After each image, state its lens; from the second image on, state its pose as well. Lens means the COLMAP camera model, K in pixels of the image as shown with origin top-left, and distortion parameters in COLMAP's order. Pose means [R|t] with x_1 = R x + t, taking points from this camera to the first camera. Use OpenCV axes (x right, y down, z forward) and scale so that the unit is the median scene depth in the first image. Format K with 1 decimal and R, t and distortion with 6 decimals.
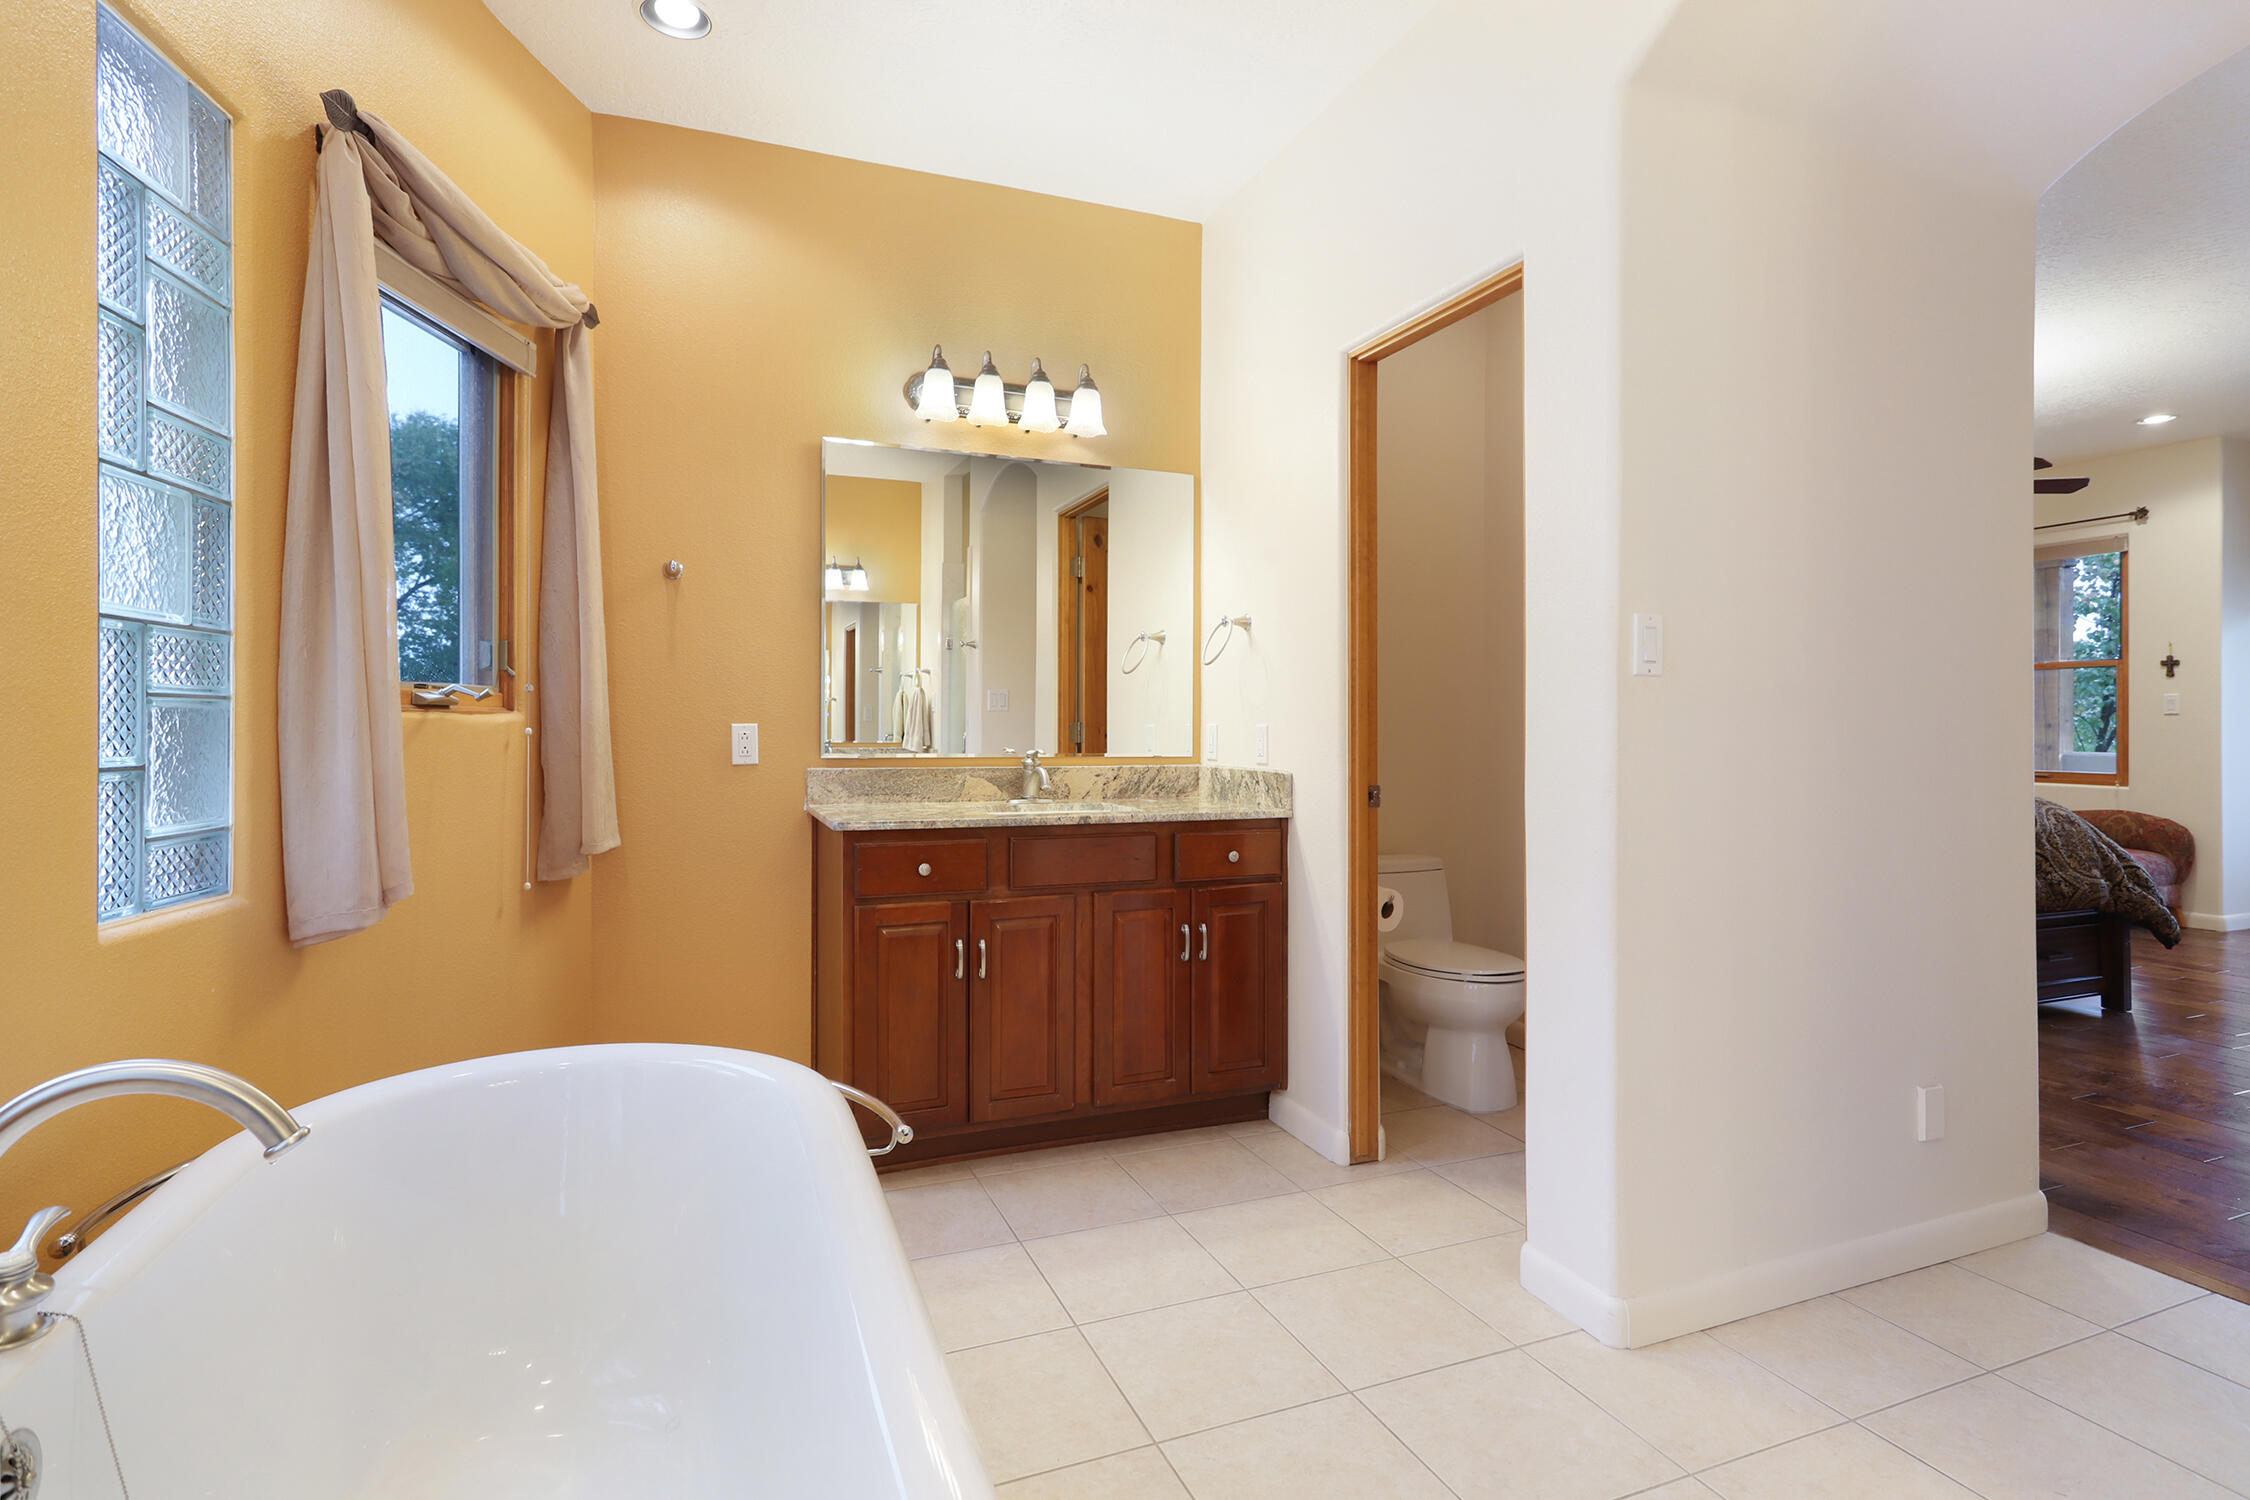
lens RADIAL K [[1089.9, 0, 1121.2], [0, 1089.9, 724.6], [0, 0, 1]] dist [-0.000236, 0.000251]
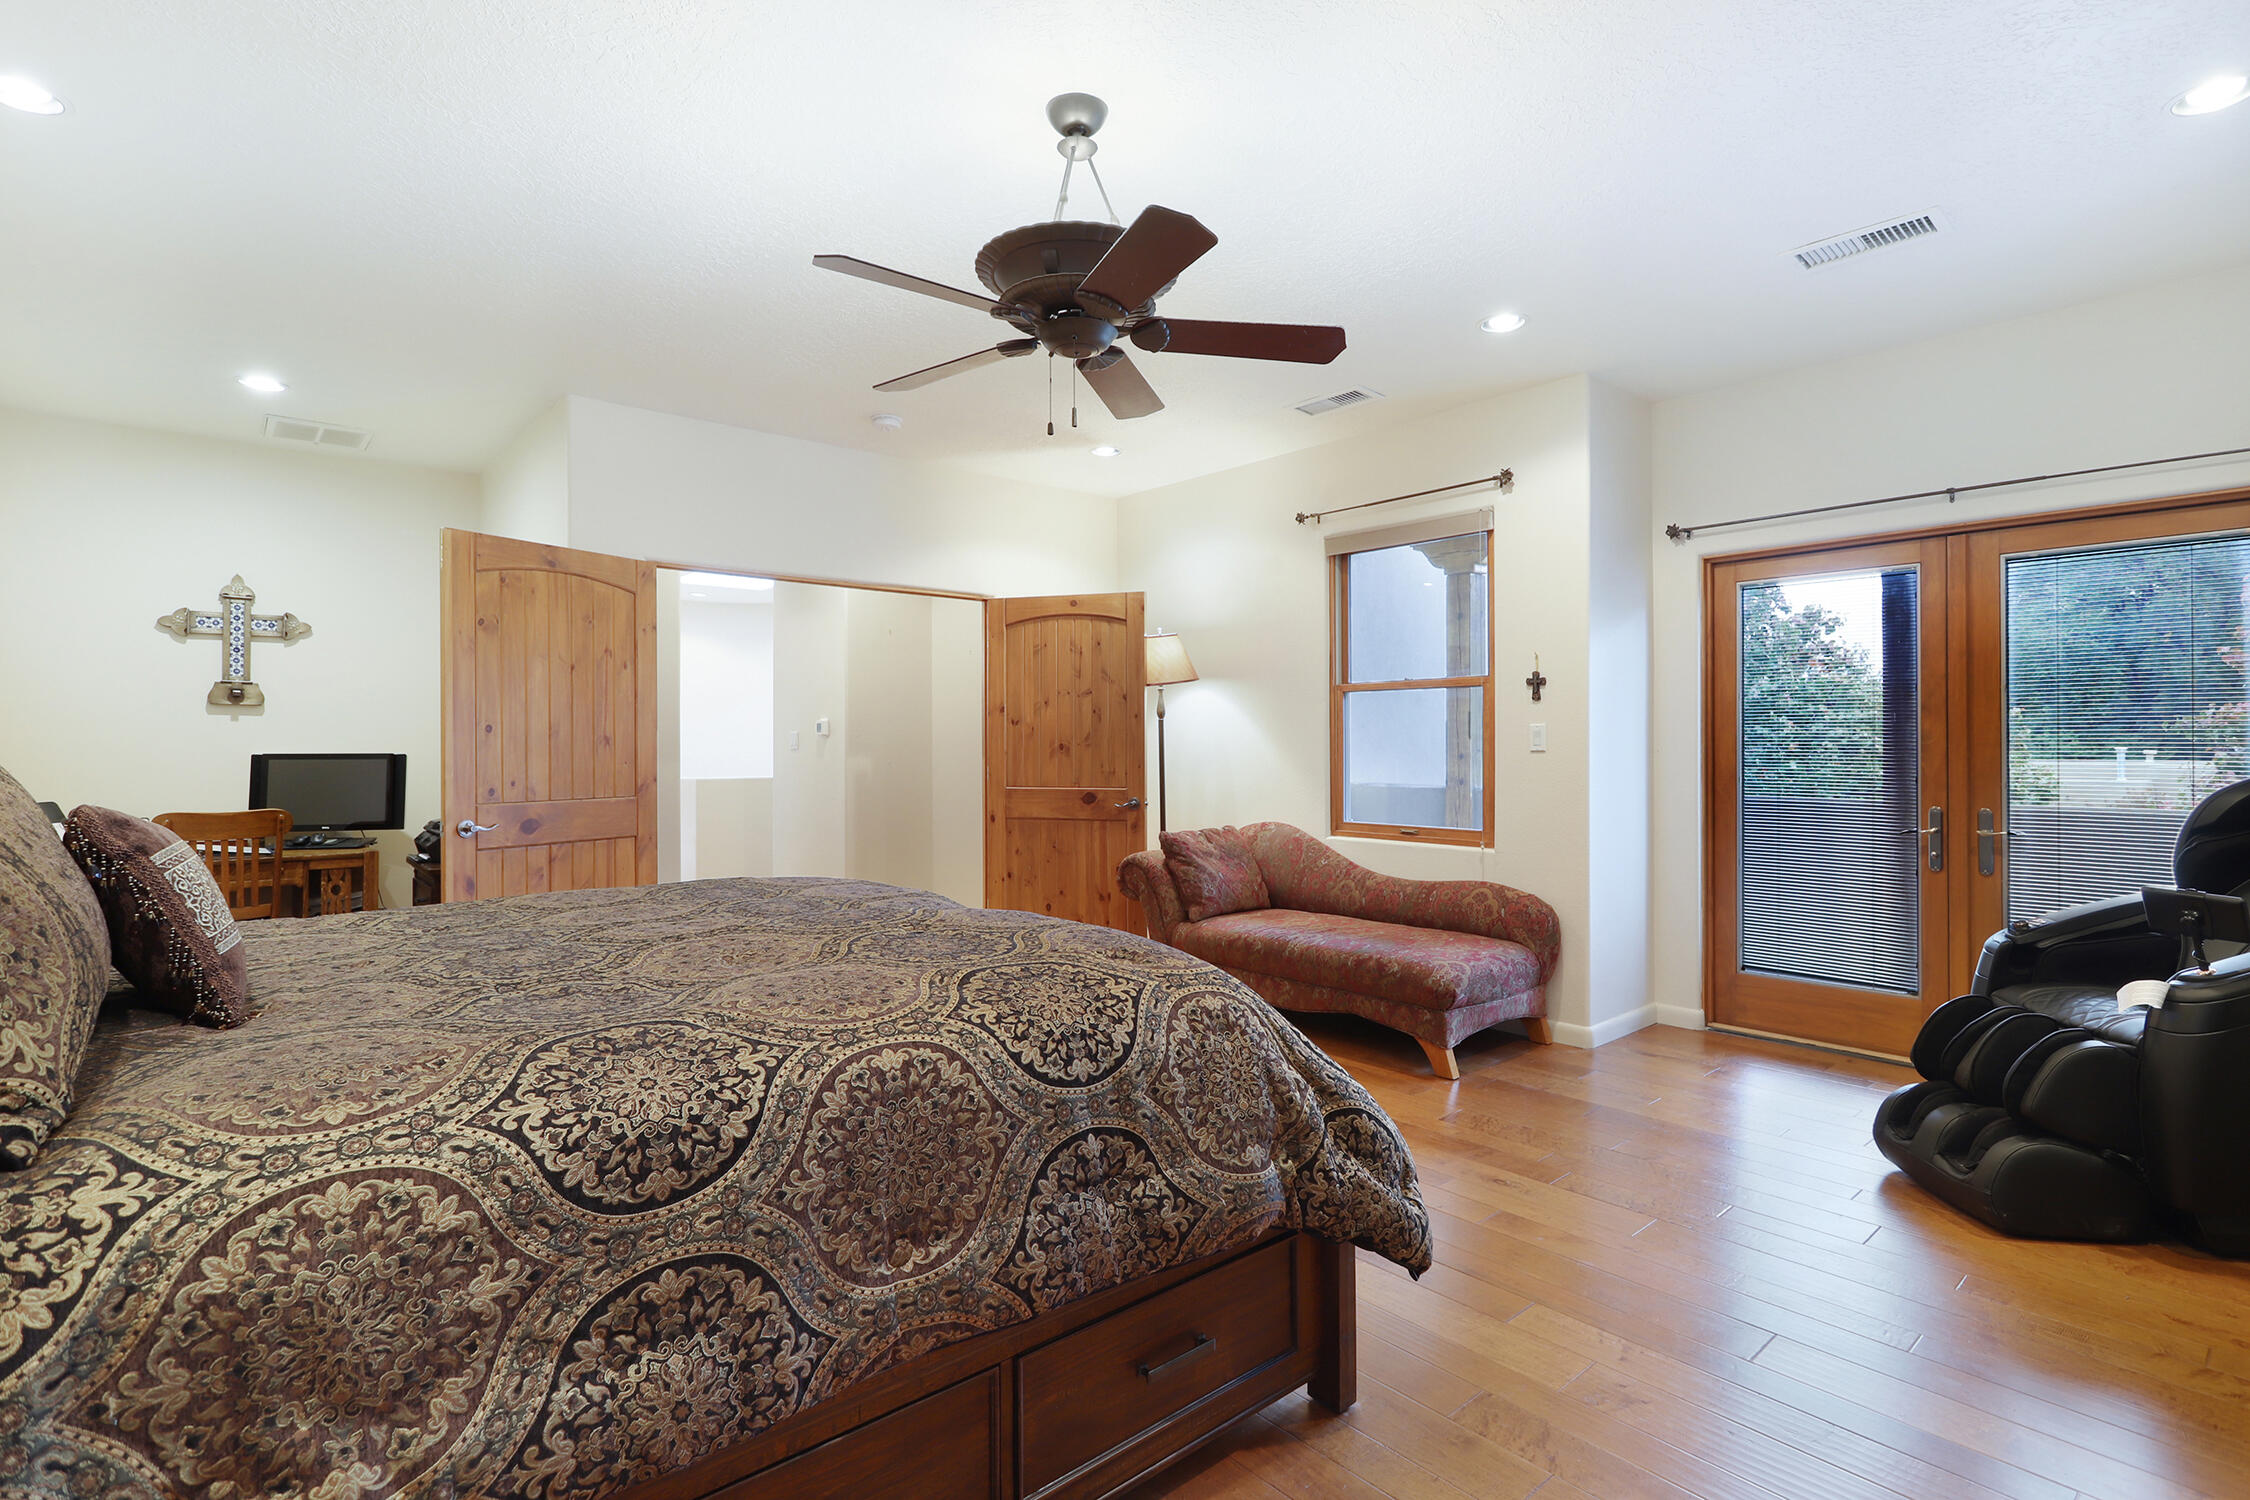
lens RADIAL K [[1071.6, 0, 1125.0], [0, 1071.6, 750.0], [0, 0, 1]] dist [-0.002766, -0.000126]
pose [[0.946110, -0.006945, 0.323771, 0.484080], [0.004547, 0.999956, 0.008164, -0.018177], [-0.323814, -0.006252, 0.946100, 0.421494]]
